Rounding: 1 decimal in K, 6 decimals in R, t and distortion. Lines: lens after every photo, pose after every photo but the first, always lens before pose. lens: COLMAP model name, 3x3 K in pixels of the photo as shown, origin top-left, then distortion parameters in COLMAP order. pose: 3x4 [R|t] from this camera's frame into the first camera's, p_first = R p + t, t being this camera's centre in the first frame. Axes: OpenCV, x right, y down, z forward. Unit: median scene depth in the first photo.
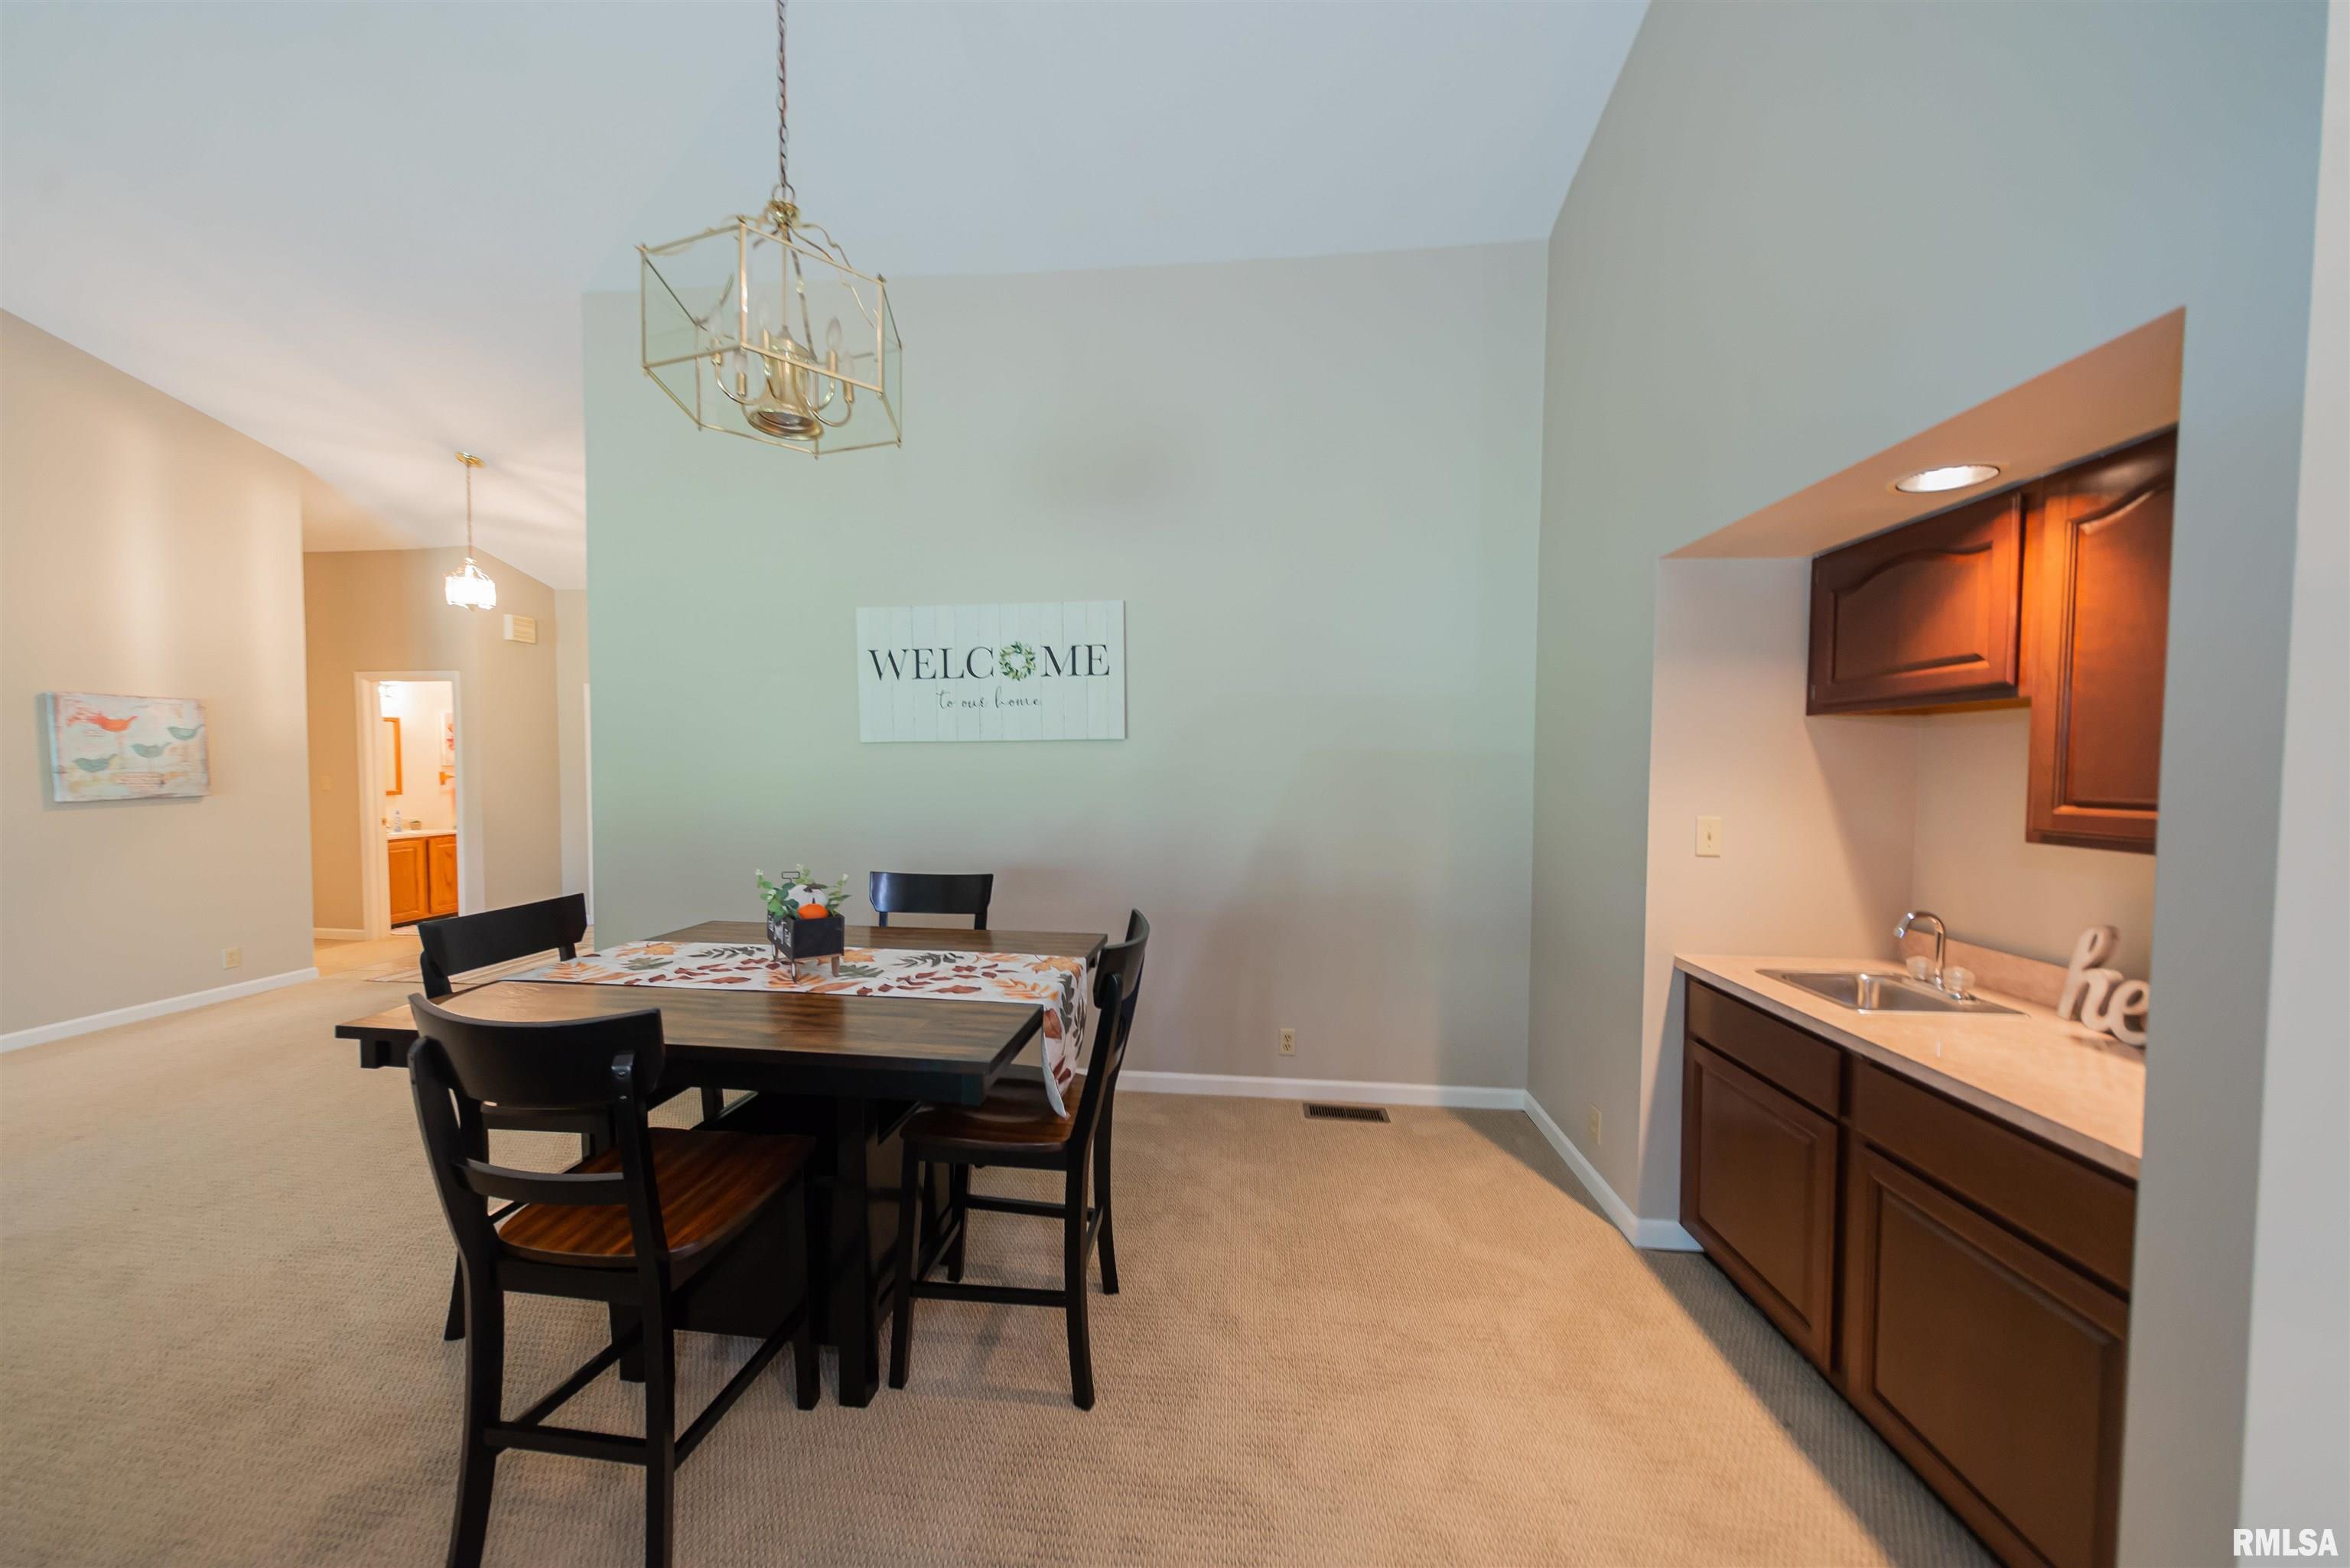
lens RADIAL K [[755.0, 0, 1161.8], [0, 755.0, 790.6], [0, 0, 1]] dist [0.001840, -0.000019]
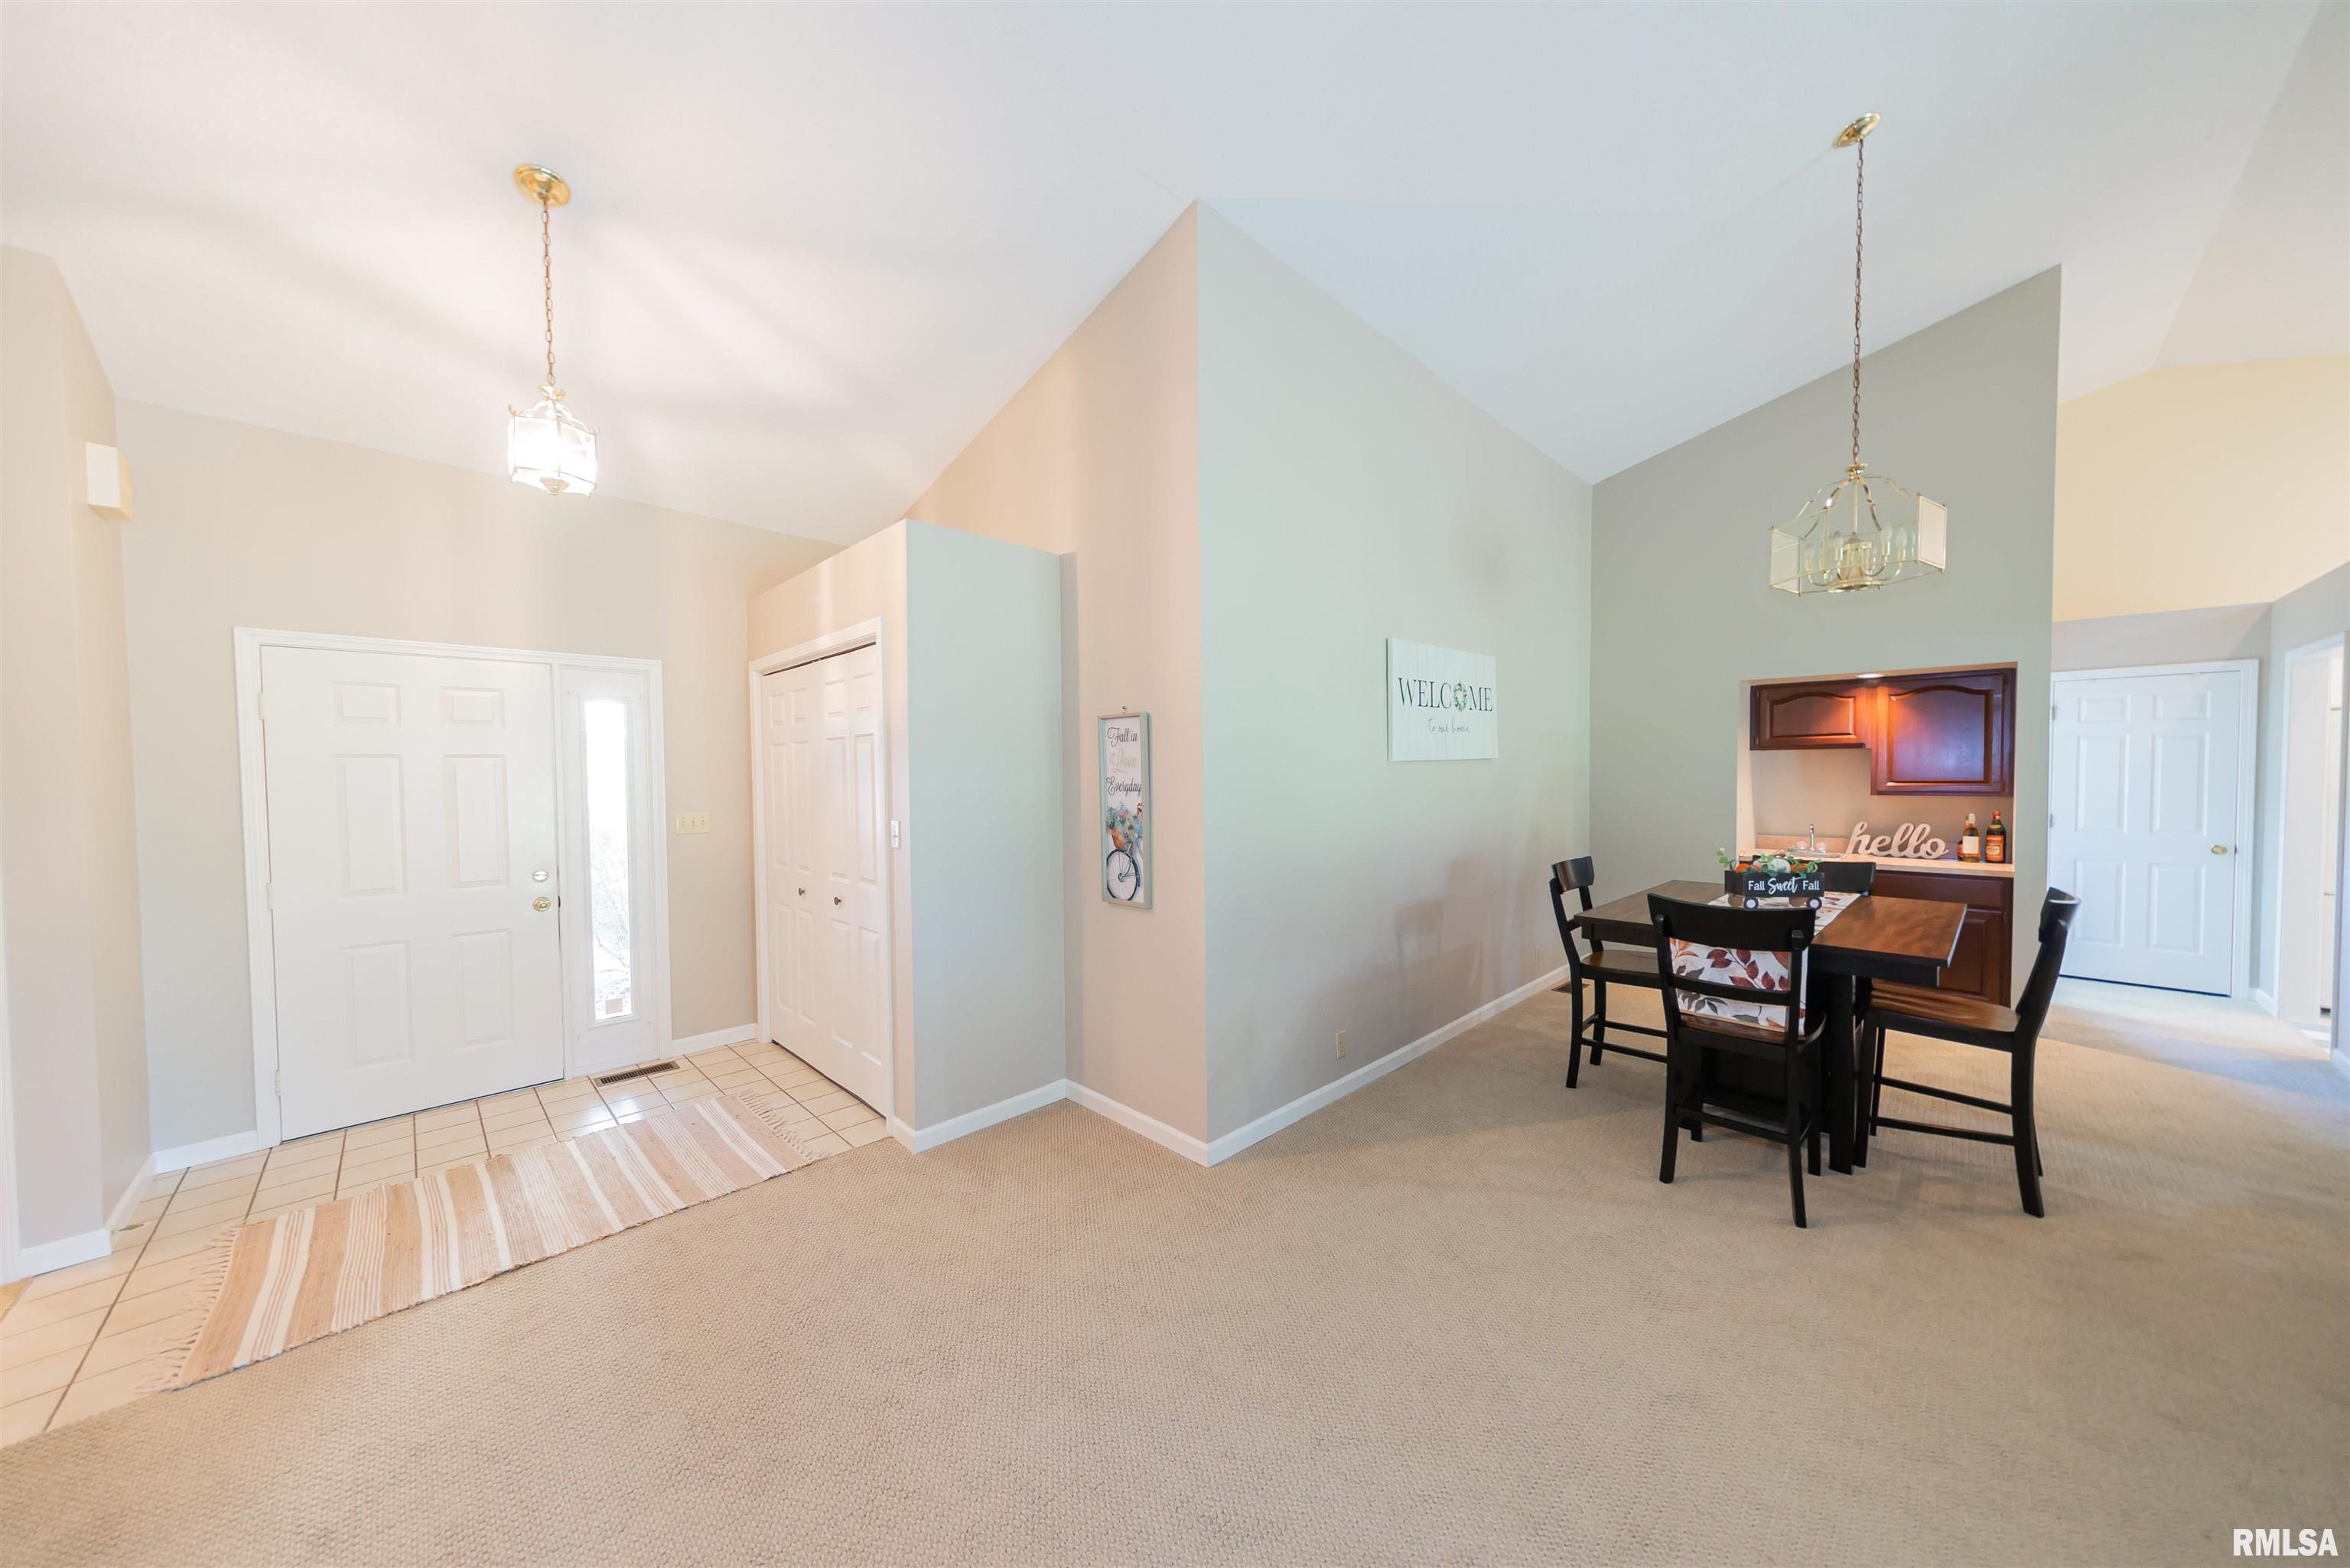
lens RADIAL K [[767.9, 0, 1167.2], [0, 767.9, 791.5], [0, 0, 1]] dist [-0.000269, -0.000089]
pose [[0.655779, -0.031965, 0.754275, -1.589393], [0.042255, 0.999091, 0.005603, -0.043512], [-0.753769, 0.028197, 0.656534, 0.566234]]
